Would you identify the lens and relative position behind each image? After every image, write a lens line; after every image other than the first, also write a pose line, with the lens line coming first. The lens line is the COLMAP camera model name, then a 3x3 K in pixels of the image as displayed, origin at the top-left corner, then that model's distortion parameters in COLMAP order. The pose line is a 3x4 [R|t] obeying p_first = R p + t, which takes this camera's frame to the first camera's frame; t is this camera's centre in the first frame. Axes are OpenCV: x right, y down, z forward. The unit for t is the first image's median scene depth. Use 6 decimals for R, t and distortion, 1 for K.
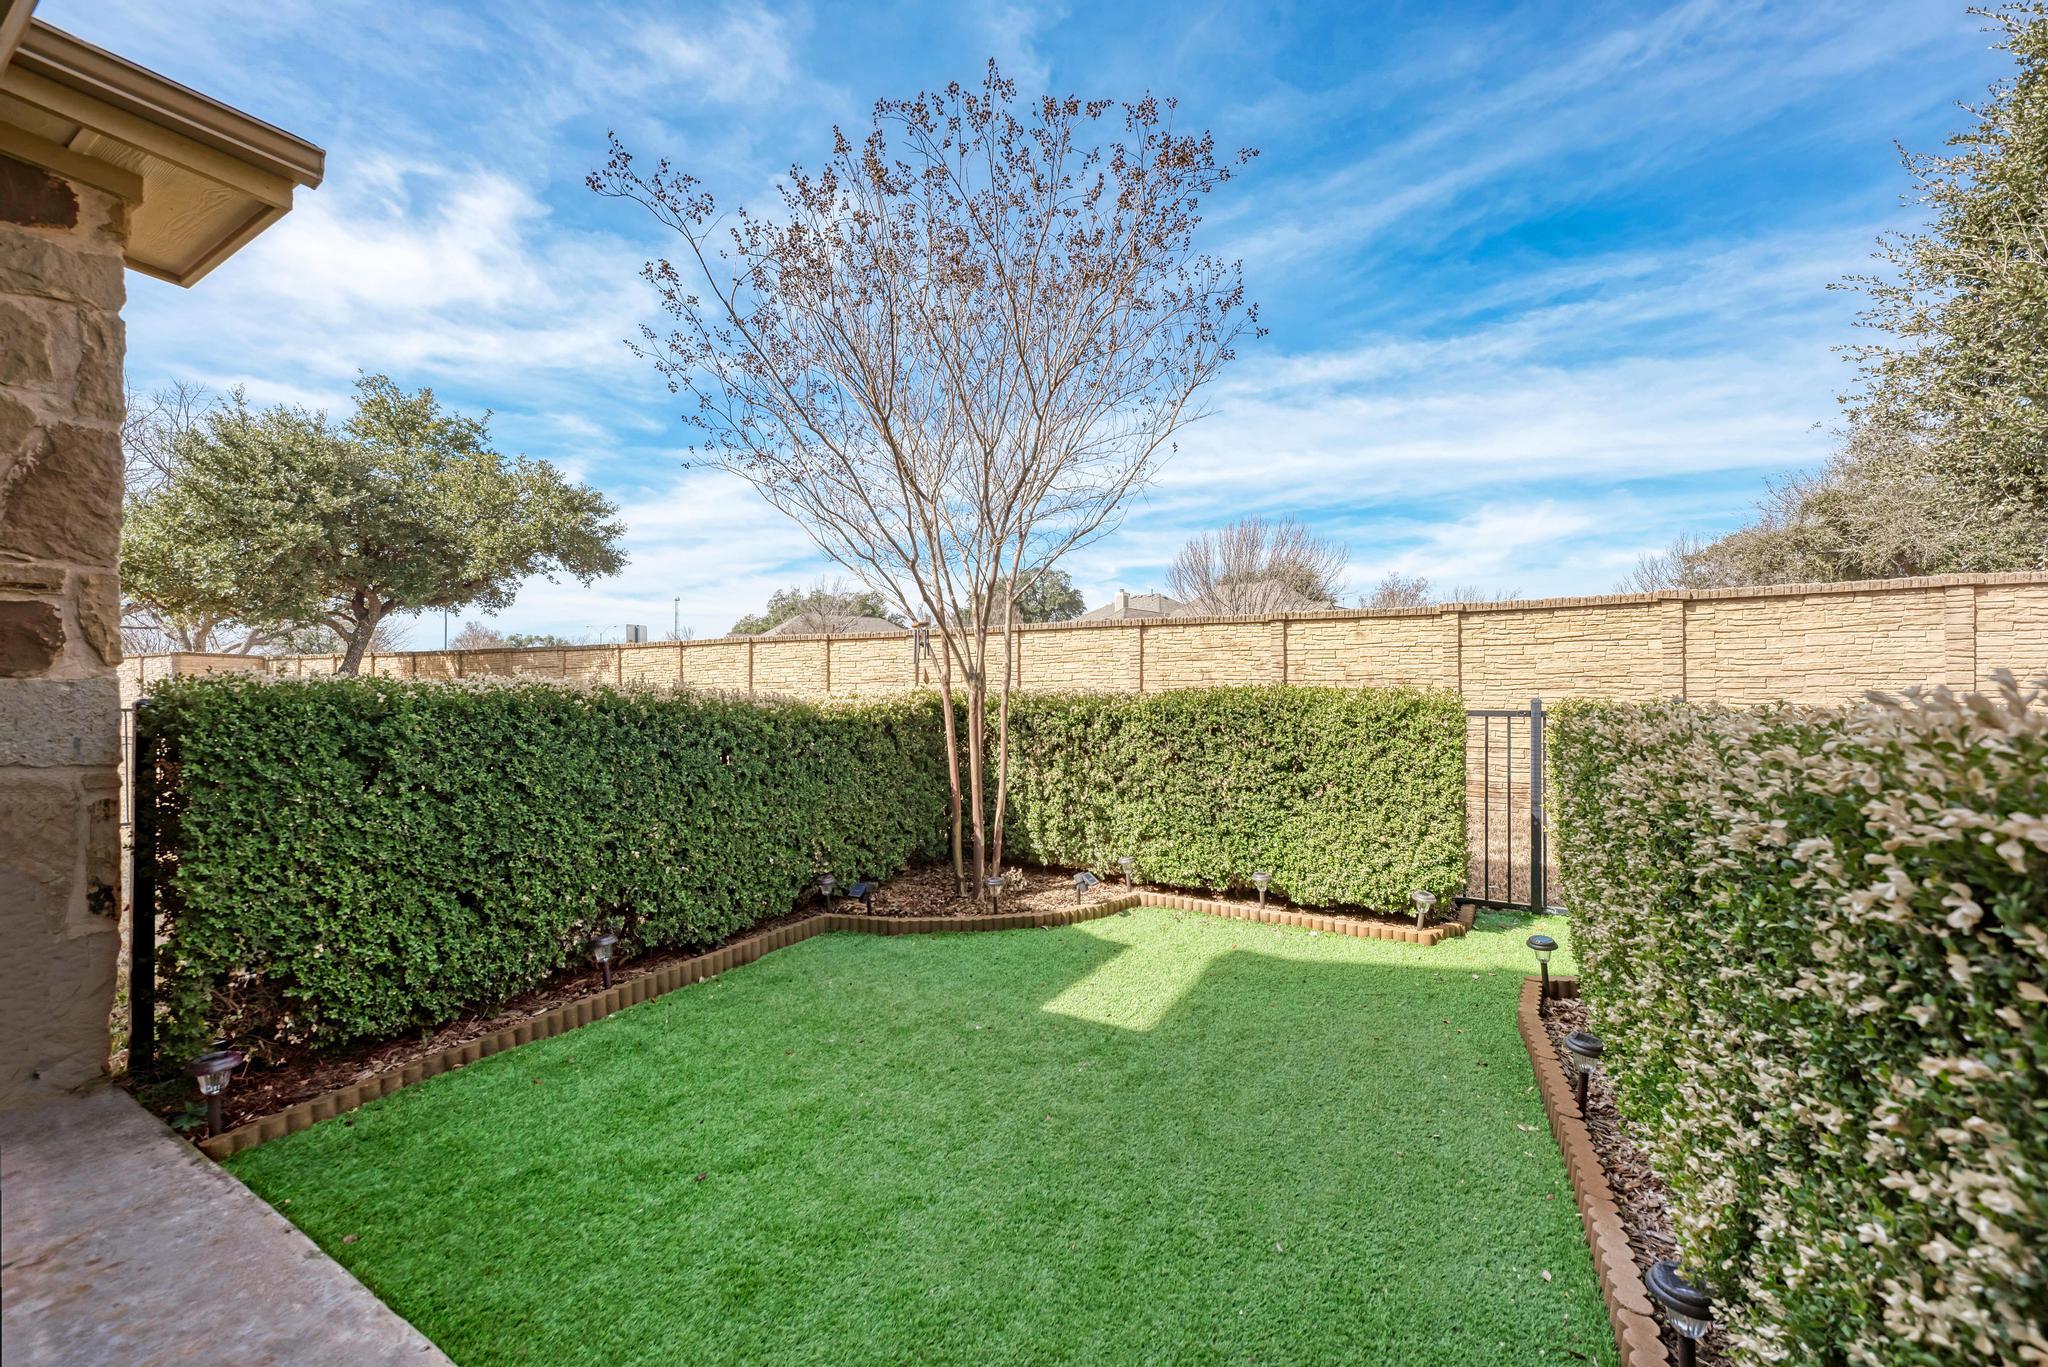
lens RADIAL K [[750.0, 0, 1025.5], [0, 750.0, 679.6], [0, 0, 1]] dist [0.011759, -0.000176]
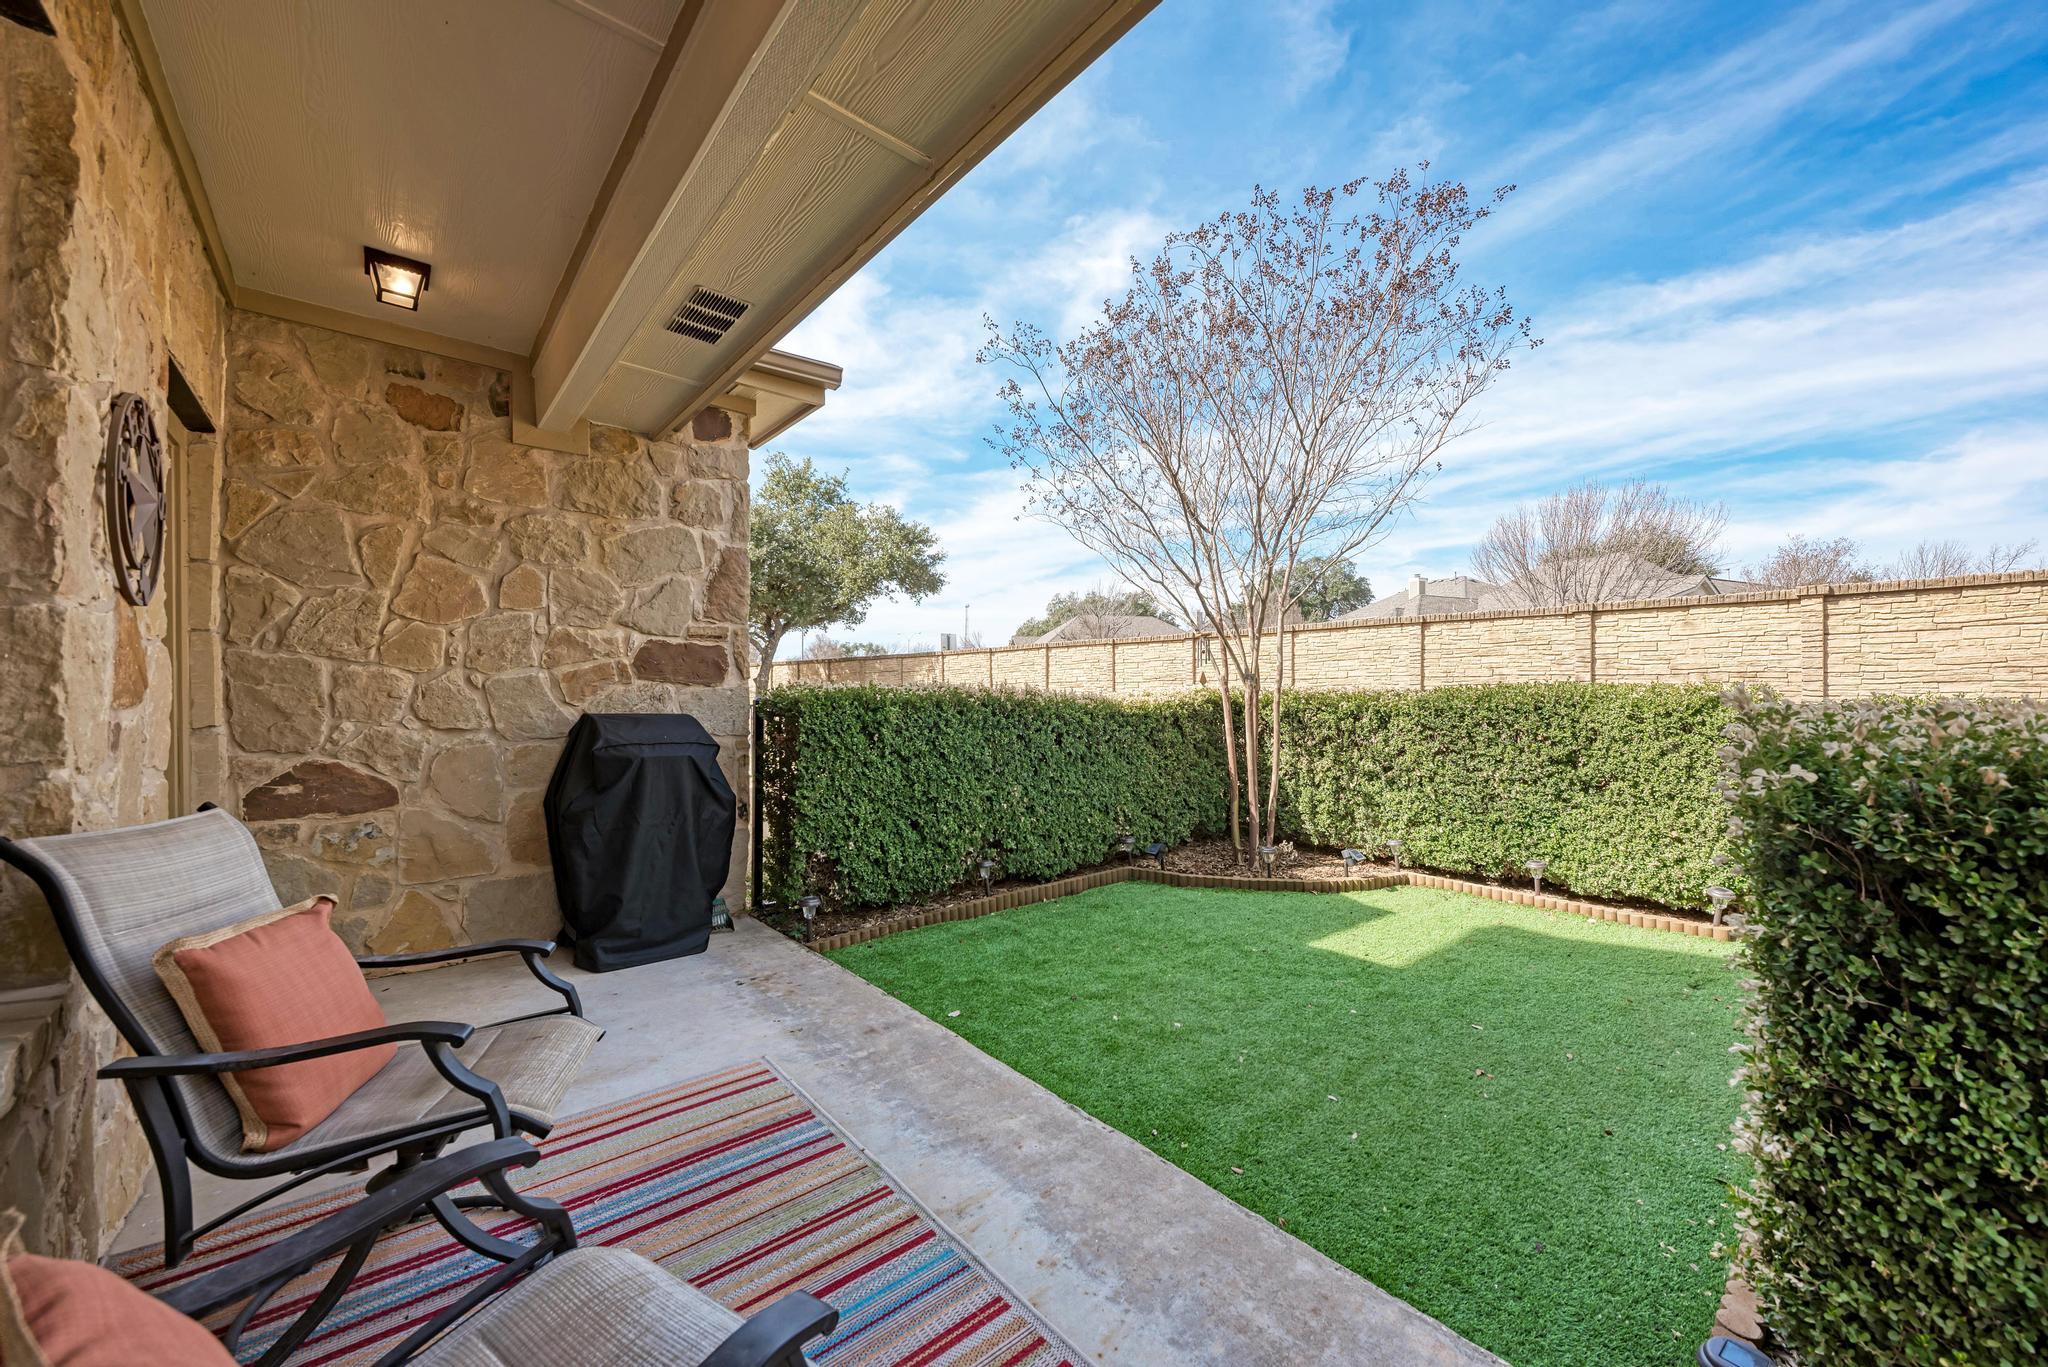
lens RADIAL K [[750.0, 0, 1025.6], [0, 750.0, 690.2], [0, 0, 1]] dist [0.011759, -0.000176]
pose [[0.936774, -0.006140, -0.349880, 0.015922], [0.012464, 0.999797, 0.015827, -0.007389], [0.349712, -0.019188, 0.936661, -0.239195]]
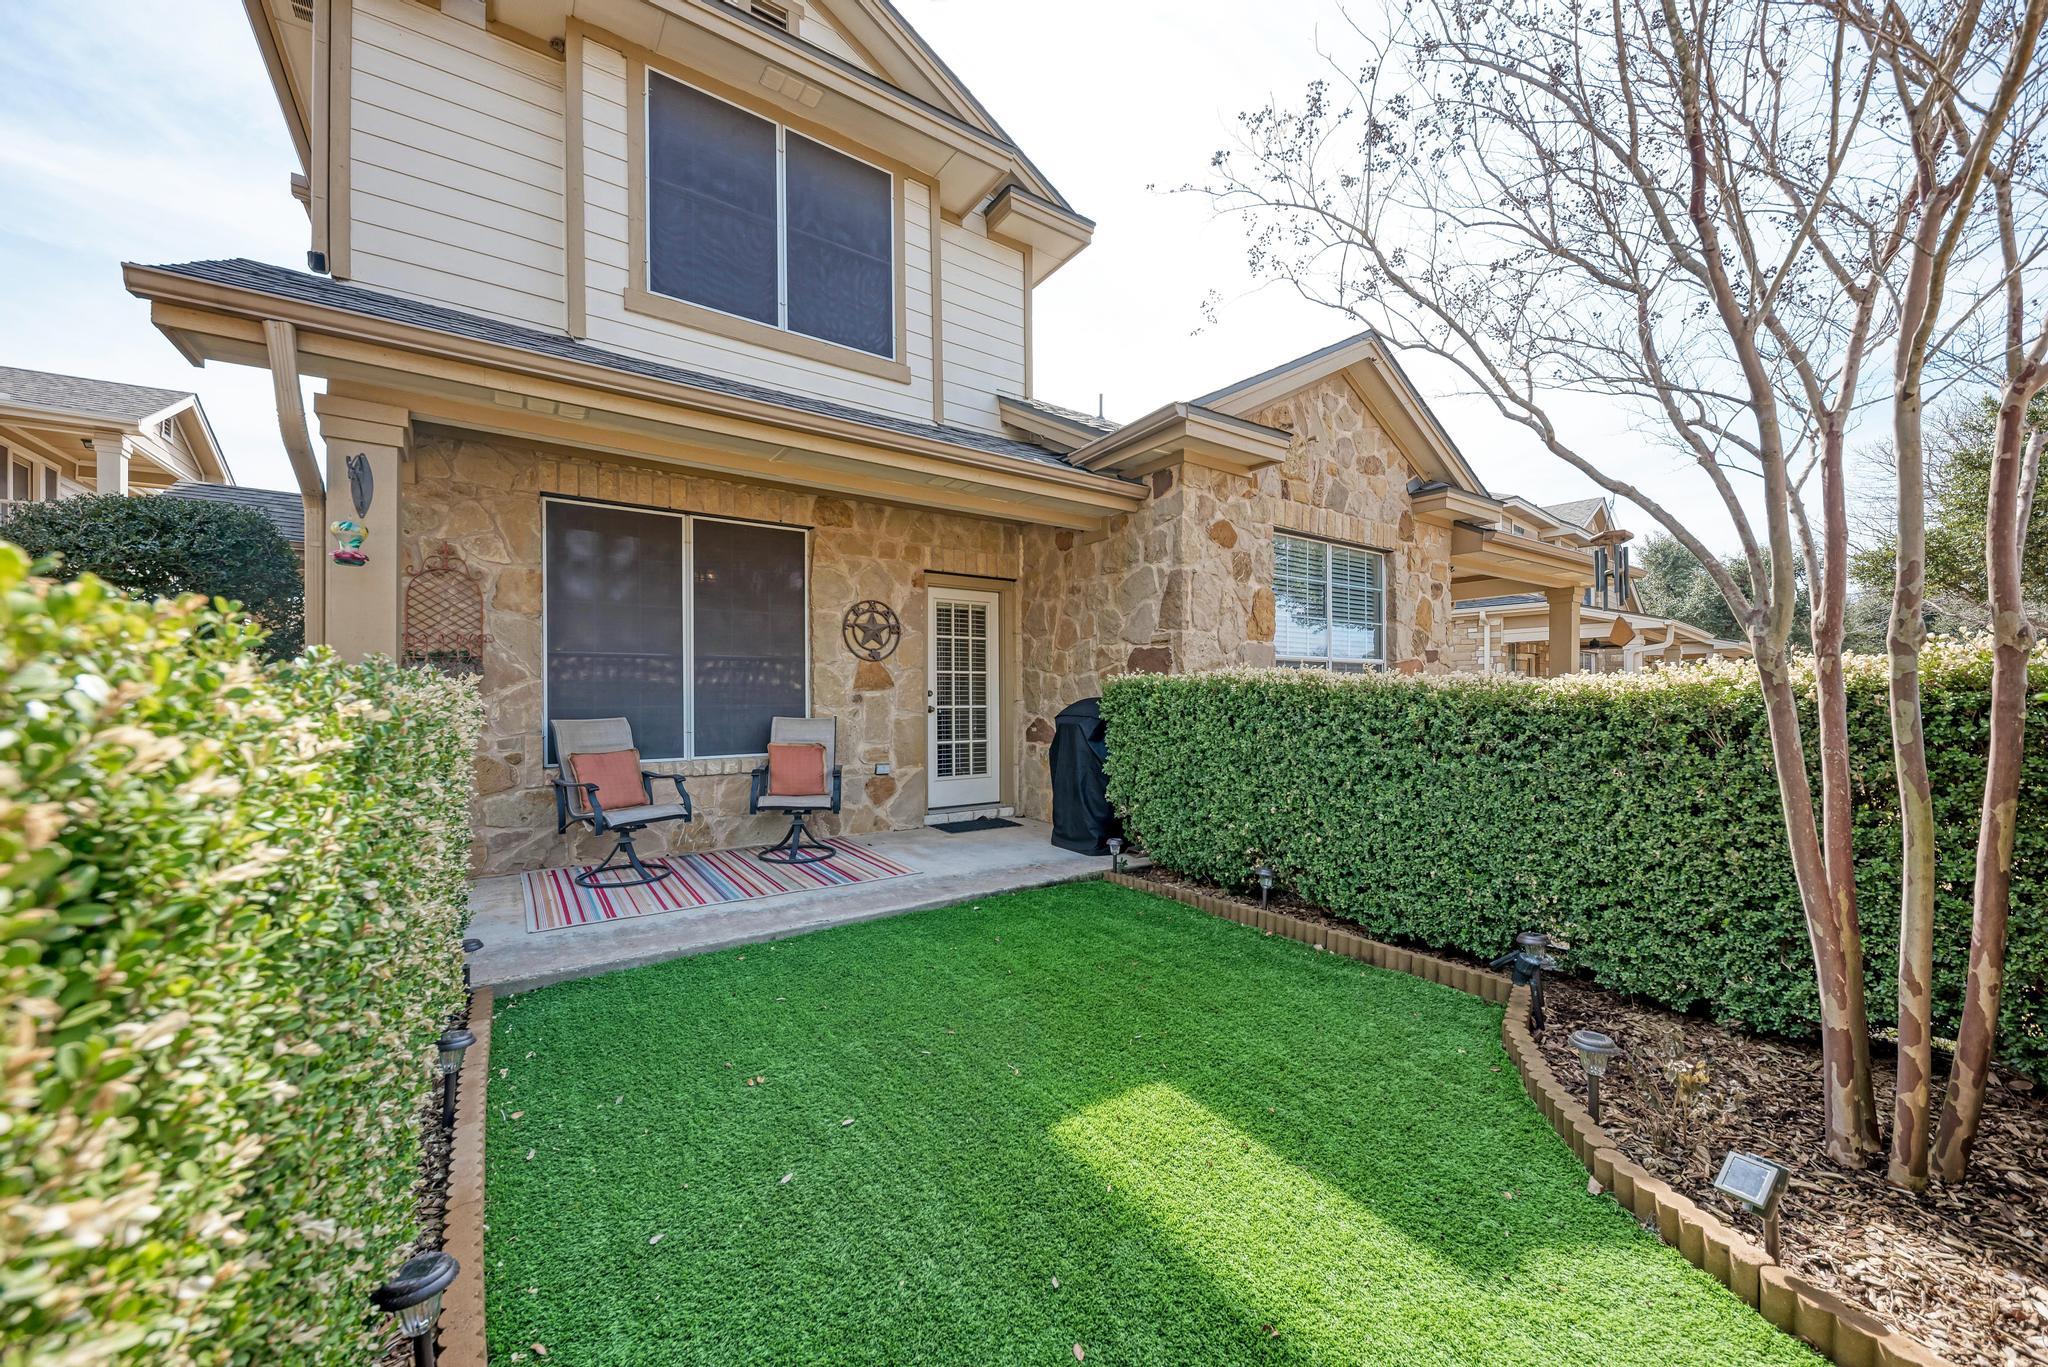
lens RADIAL K [[750.0, 0, 1022.9], [0, 750.0, 686.7], [0, 0, 1]] dist [0.011759, -0.000176]
pose [[-0.453382, -0.016114, -0.891171, 0.564655], [0.023105, 0.999288, -0.029824, 0.045239], [0.891017, -0.034112, -0.452687, 0.904672]]
